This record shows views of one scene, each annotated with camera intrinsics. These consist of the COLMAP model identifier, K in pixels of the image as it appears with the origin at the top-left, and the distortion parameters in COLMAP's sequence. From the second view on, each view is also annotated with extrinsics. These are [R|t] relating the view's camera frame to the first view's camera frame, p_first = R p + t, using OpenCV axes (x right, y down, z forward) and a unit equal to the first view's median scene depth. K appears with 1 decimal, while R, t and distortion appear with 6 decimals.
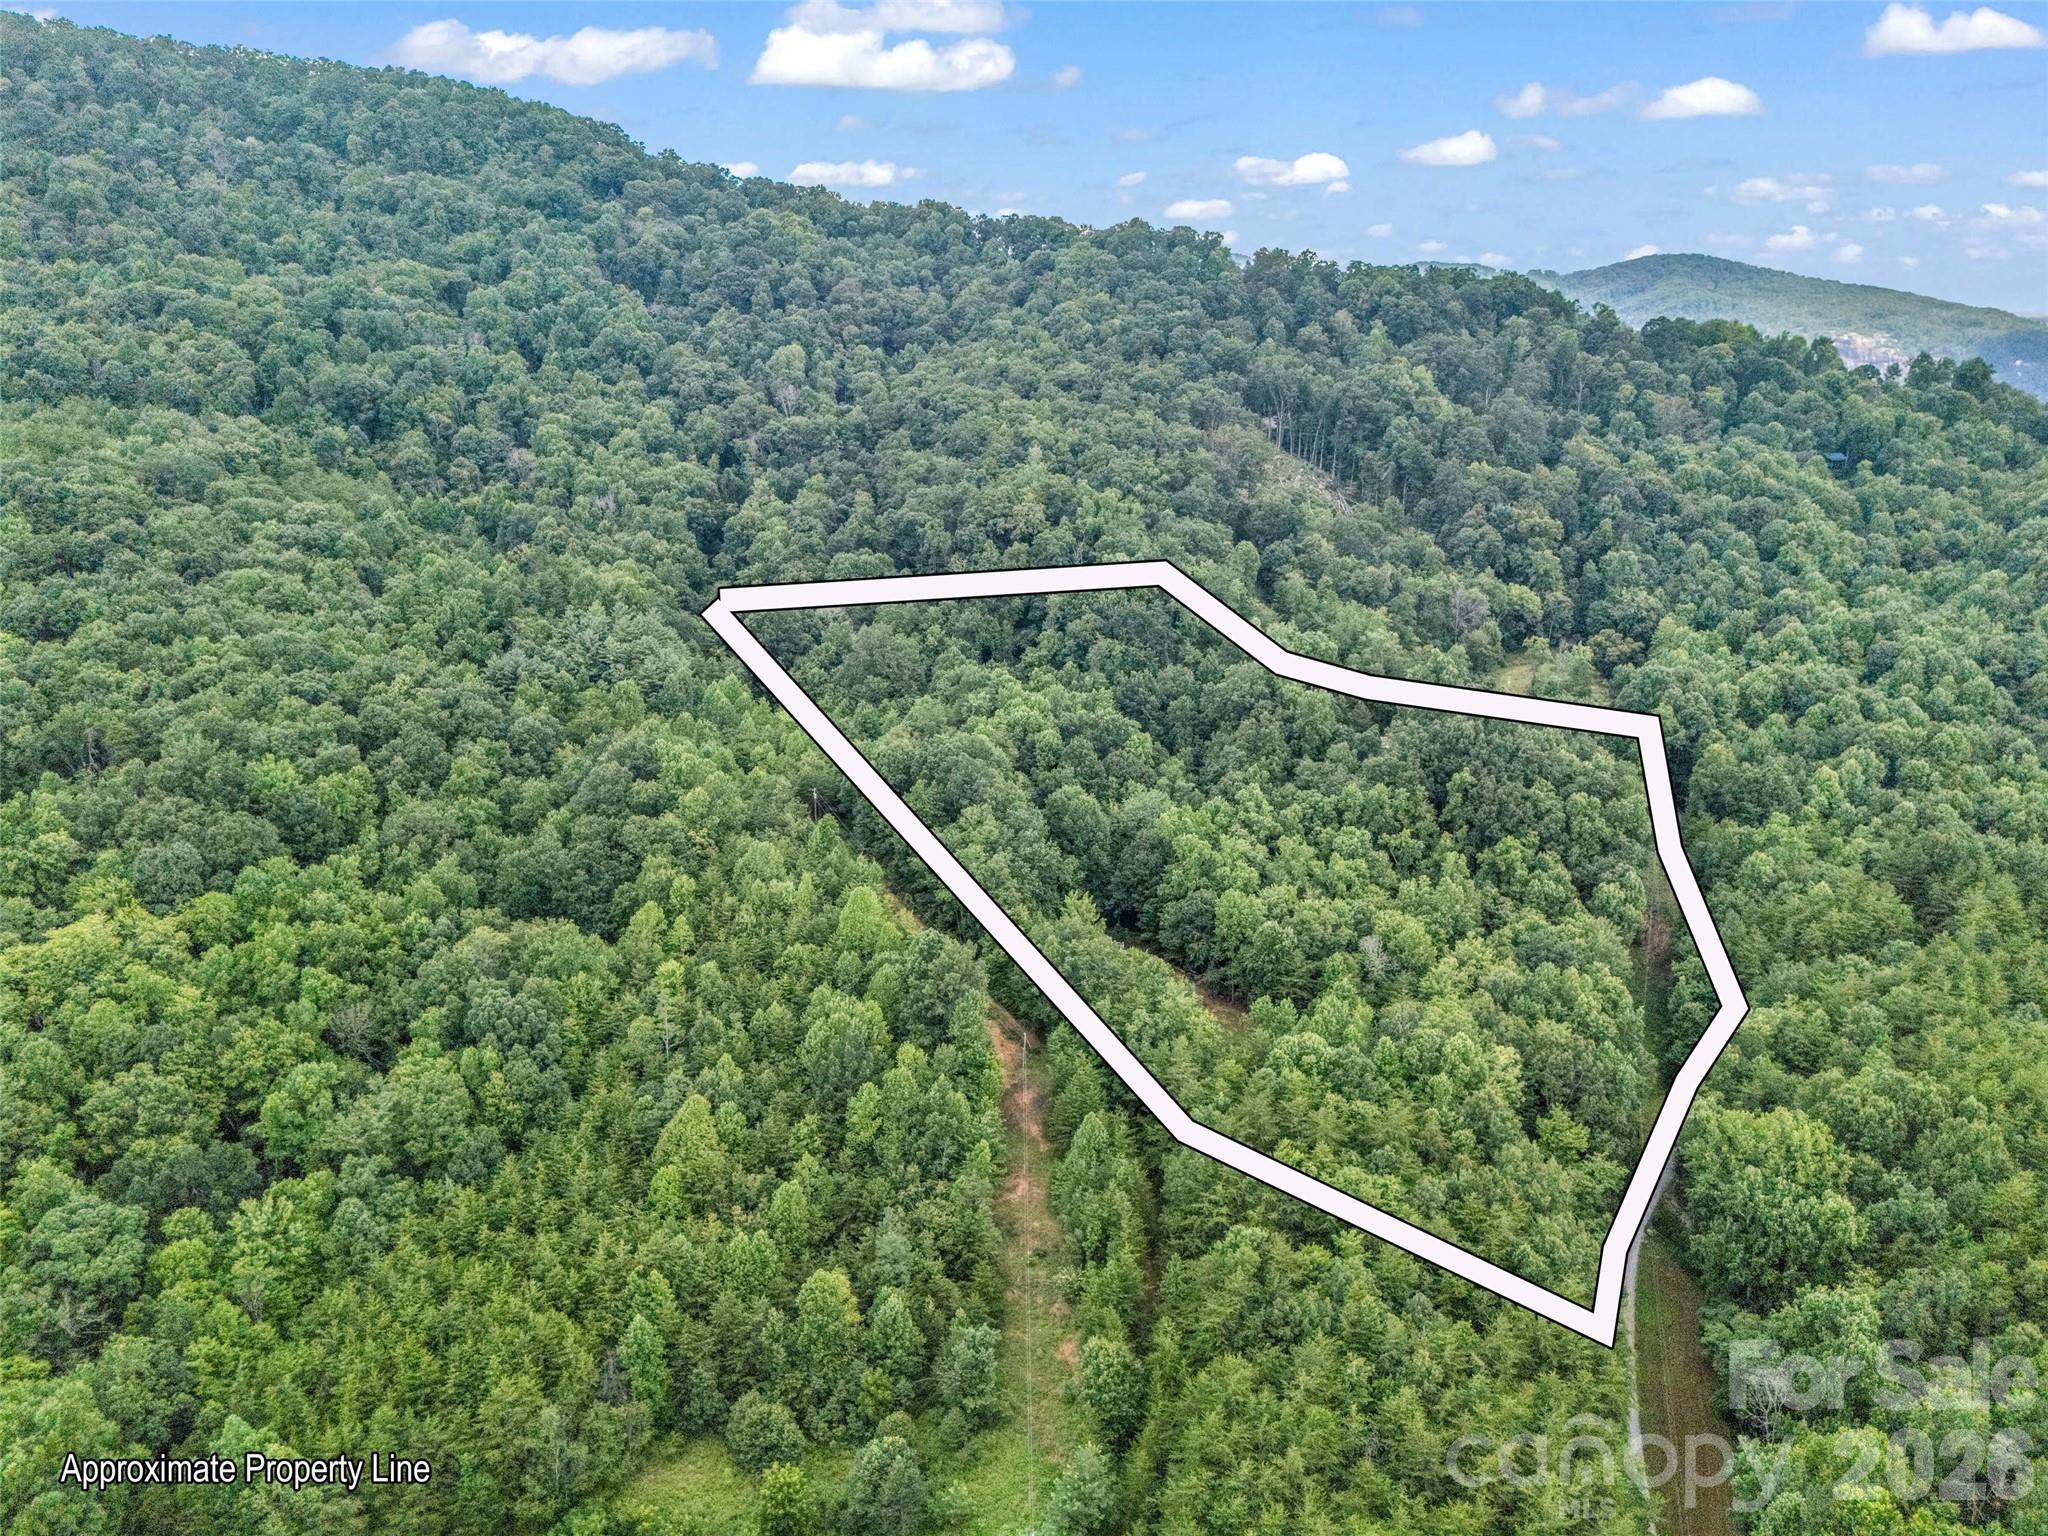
lens RADIAL K [[1541.7, 0, 1031.5], [0, 1541.7, 751.9], [0, 0, 1]] dist [0.070111, -0.062084]
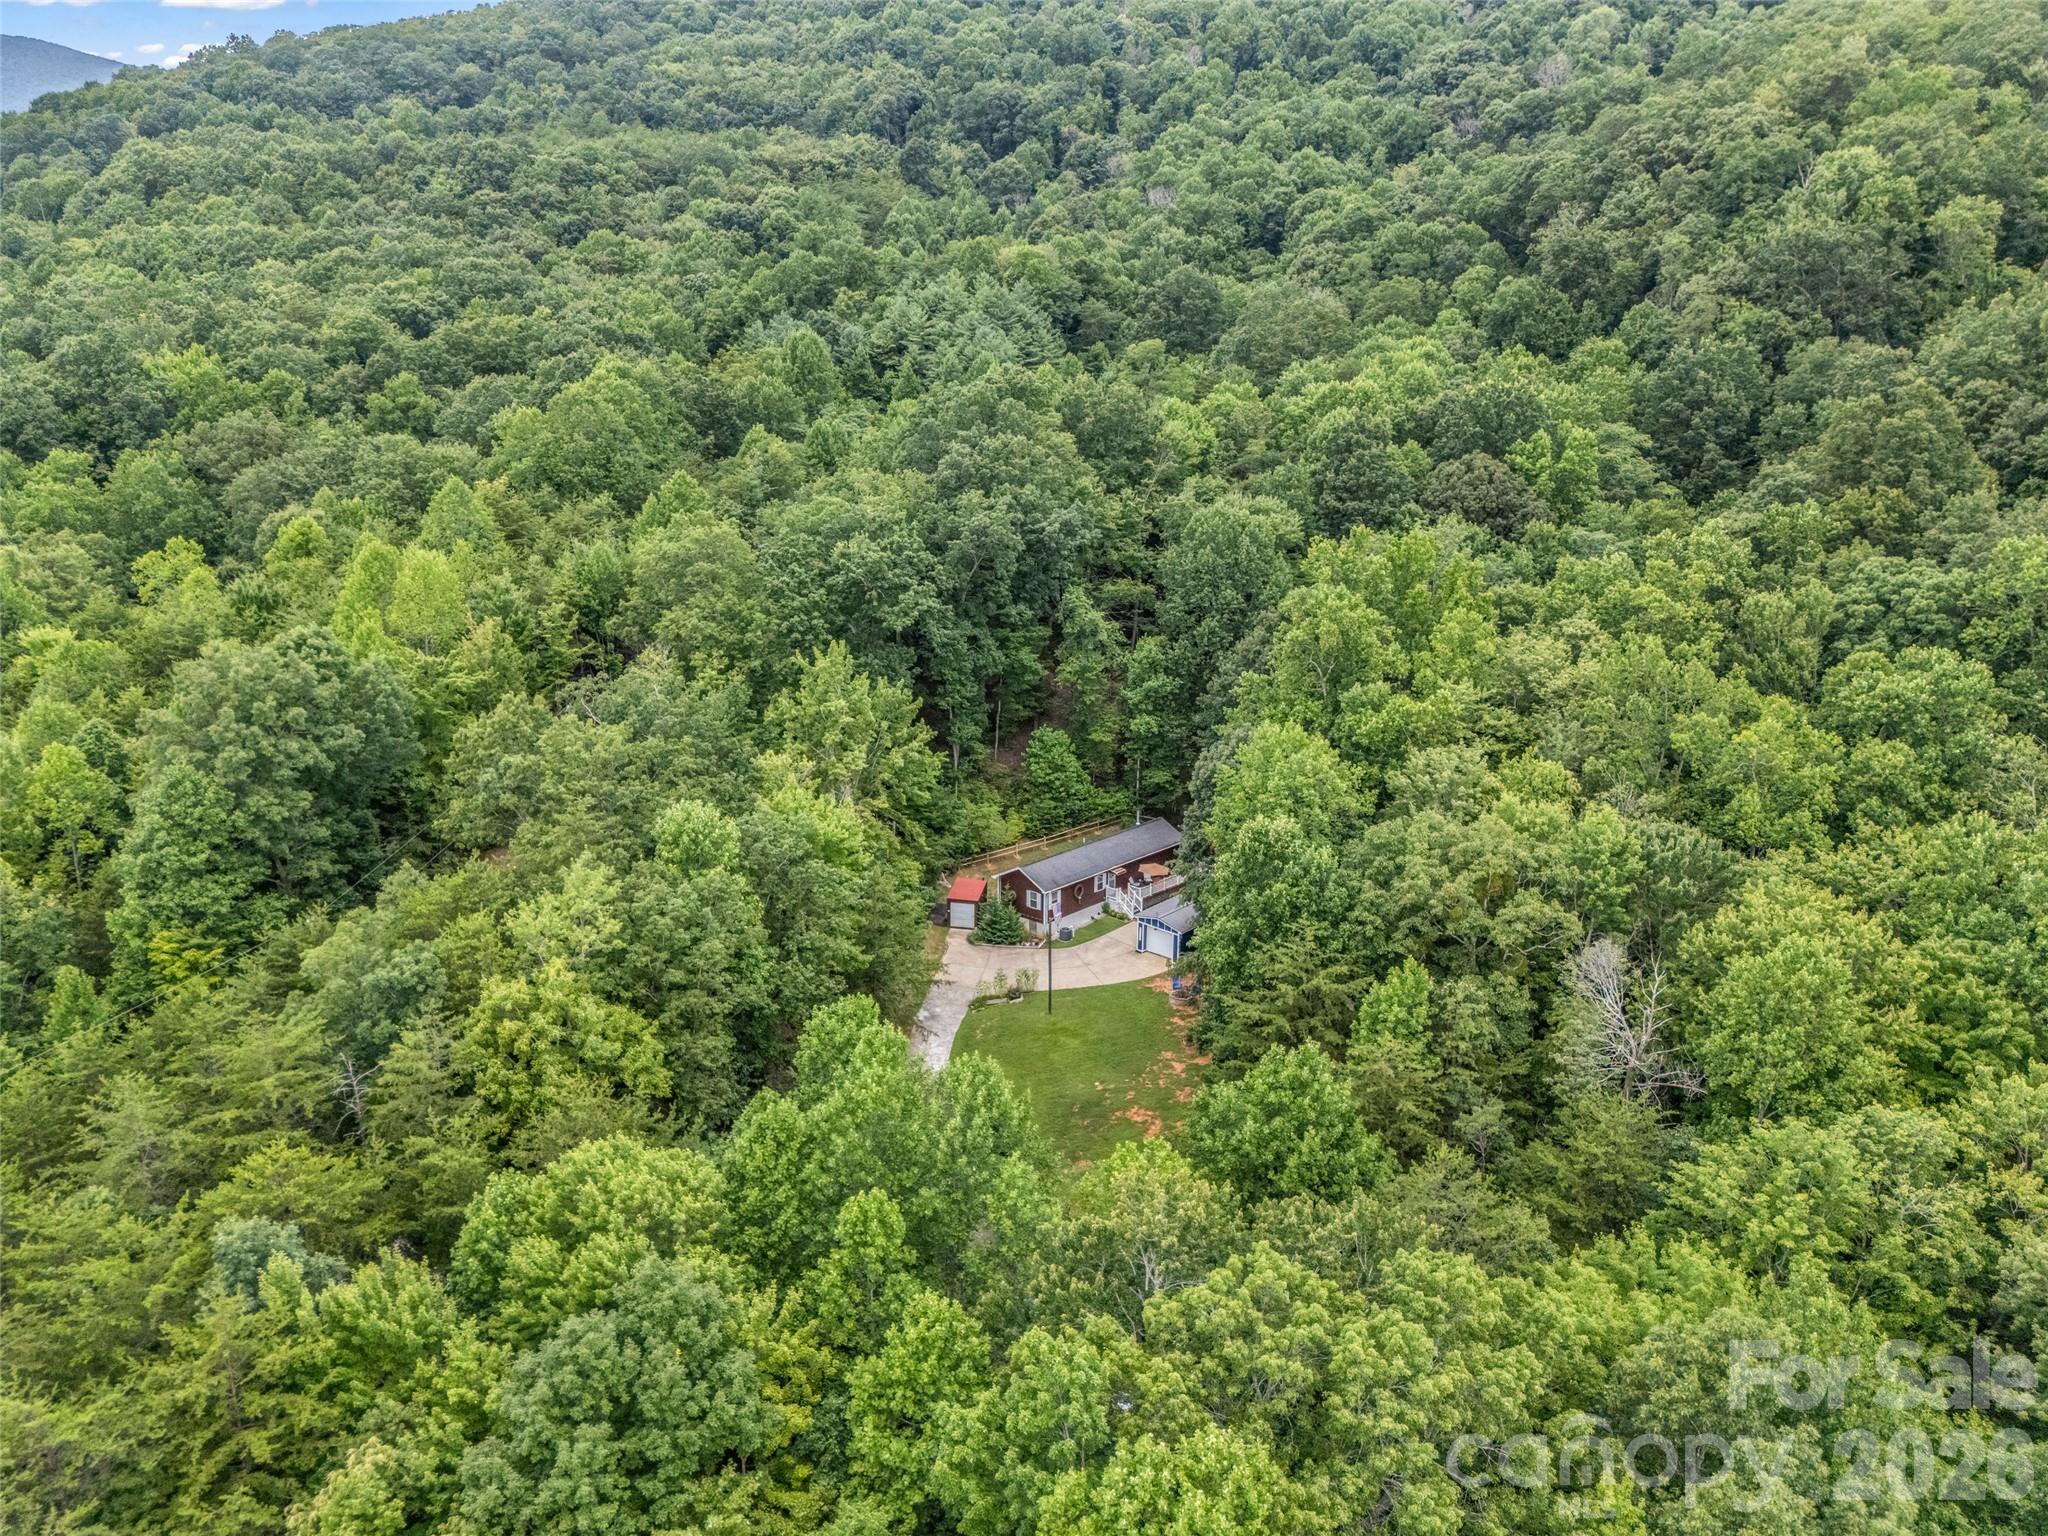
lens RADIAL K [[1536.8, 0, 1024.0], [0, 1536.8, 768.0], [0, 0, 1]] dist [0.067449, -0.057763]
pose [[0.750286, 0.164552, -0.640307, 0.171676], [-0.143362, 0.985979, 0.085401, 0.045076], [0.645382, 0.027720, 0.763356, 0.406603]]
